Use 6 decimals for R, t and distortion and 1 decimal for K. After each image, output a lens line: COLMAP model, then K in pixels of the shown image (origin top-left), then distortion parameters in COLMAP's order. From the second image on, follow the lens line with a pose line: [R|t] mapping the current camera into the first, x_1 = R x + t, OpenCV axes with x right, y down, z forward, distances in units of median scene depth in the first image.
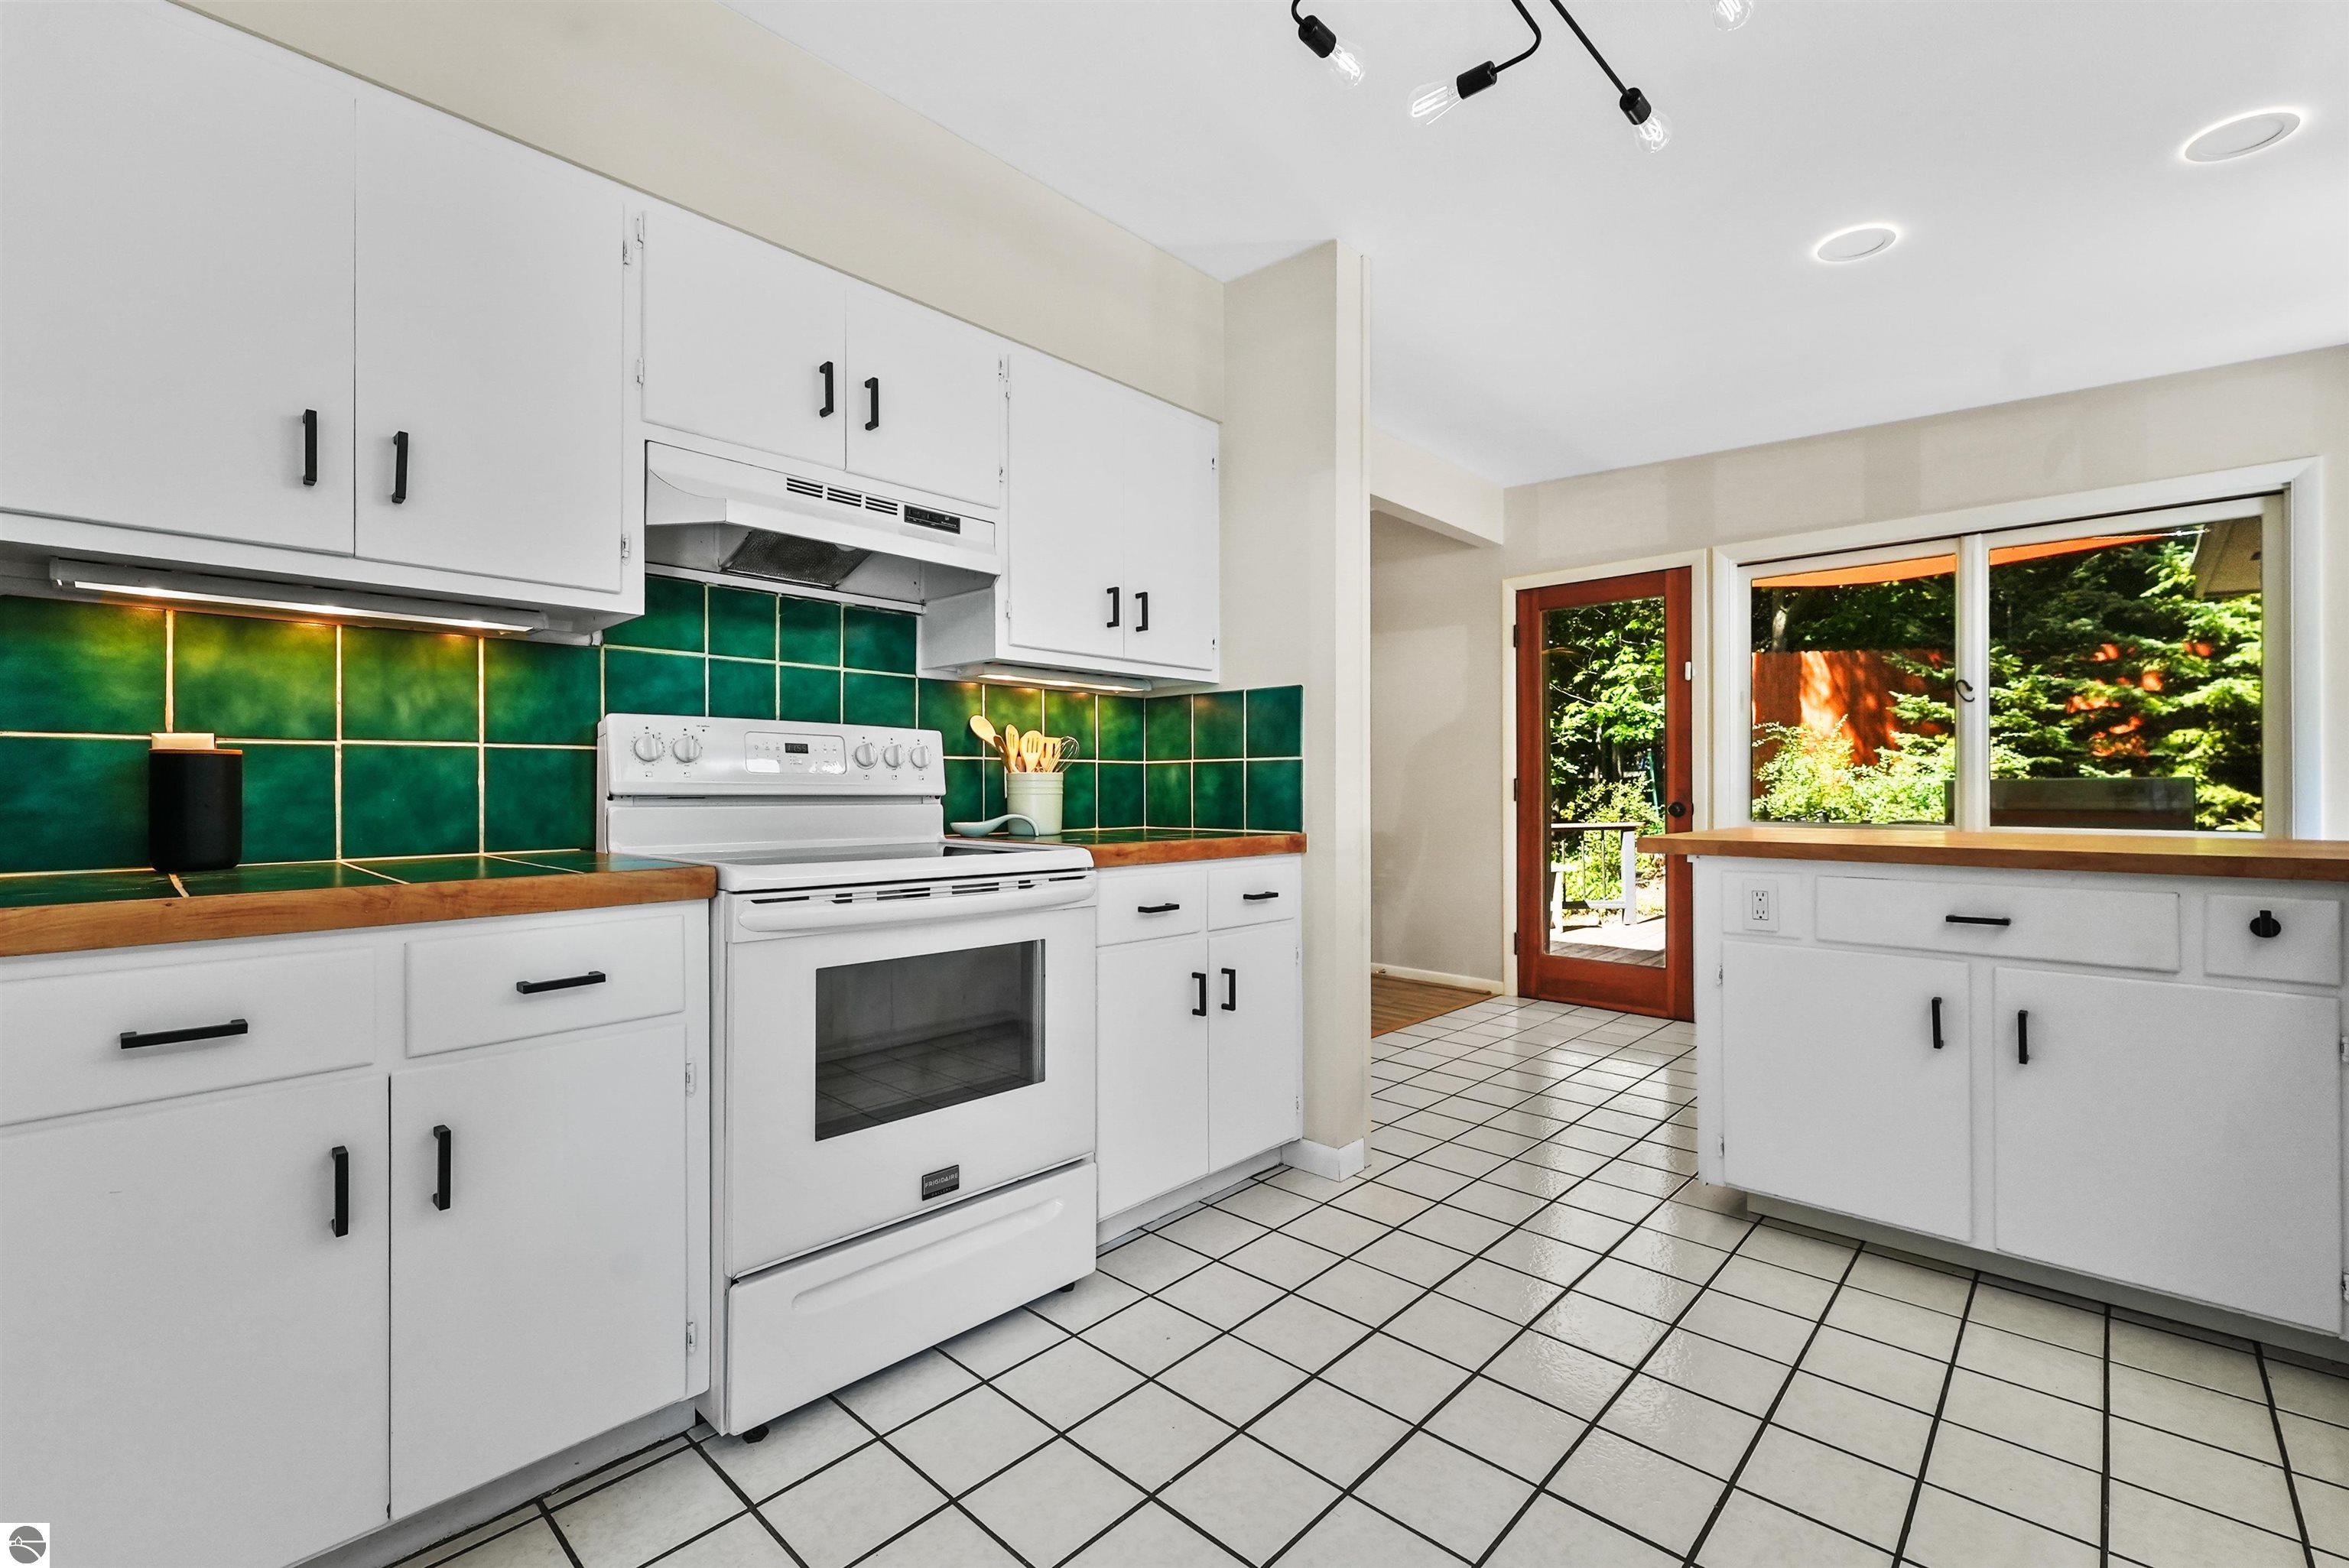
lens RADIAL K [[999.9, 0, 1172.6], [0, 999.9, 785.2], [0, 0, 1]] dist [0.000999, 0.000166]
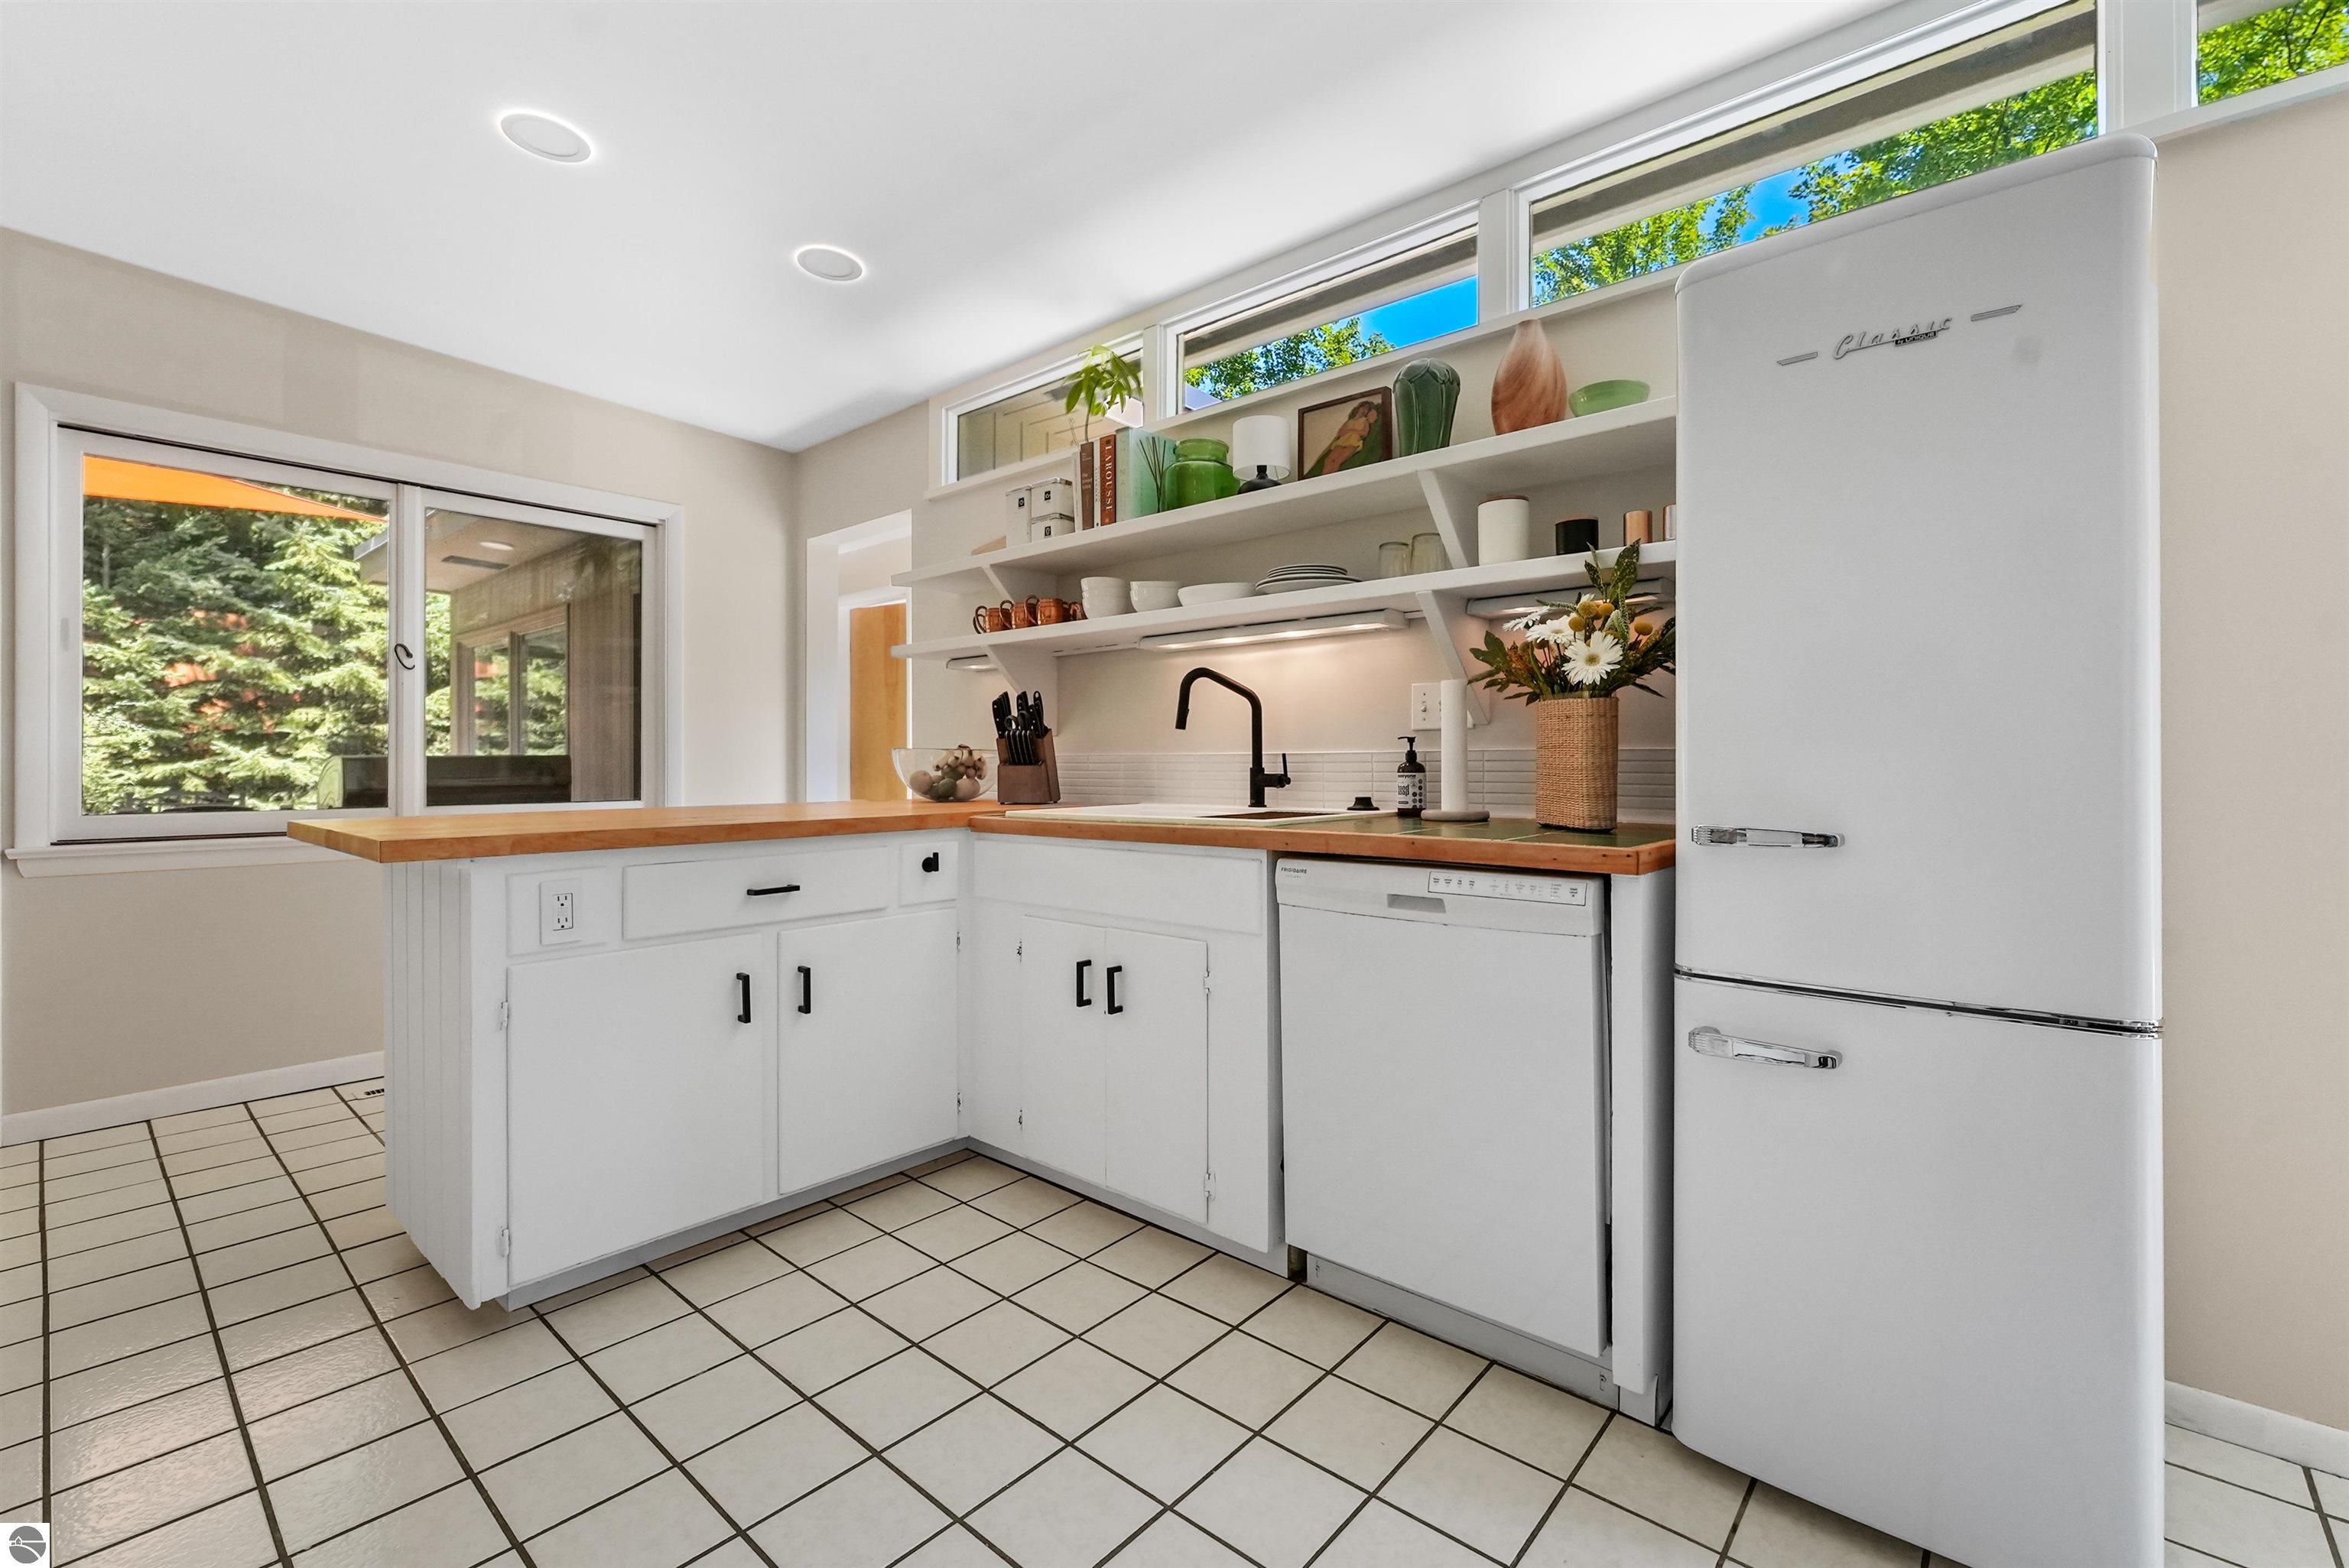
lens RADIAL K [[1028.7, 0, 1177.2], [0, 1028.7, 759.6], [0, 0, 1]] dist [-0.000426, -0.000131]
pose [[-0.056932, 0.004536, 0.998368, -0.084410], [-0.001479, 0.999988, -0.004627, 0.000567], [-0.998377, -0.001740, -0.056925, 0.178706]]
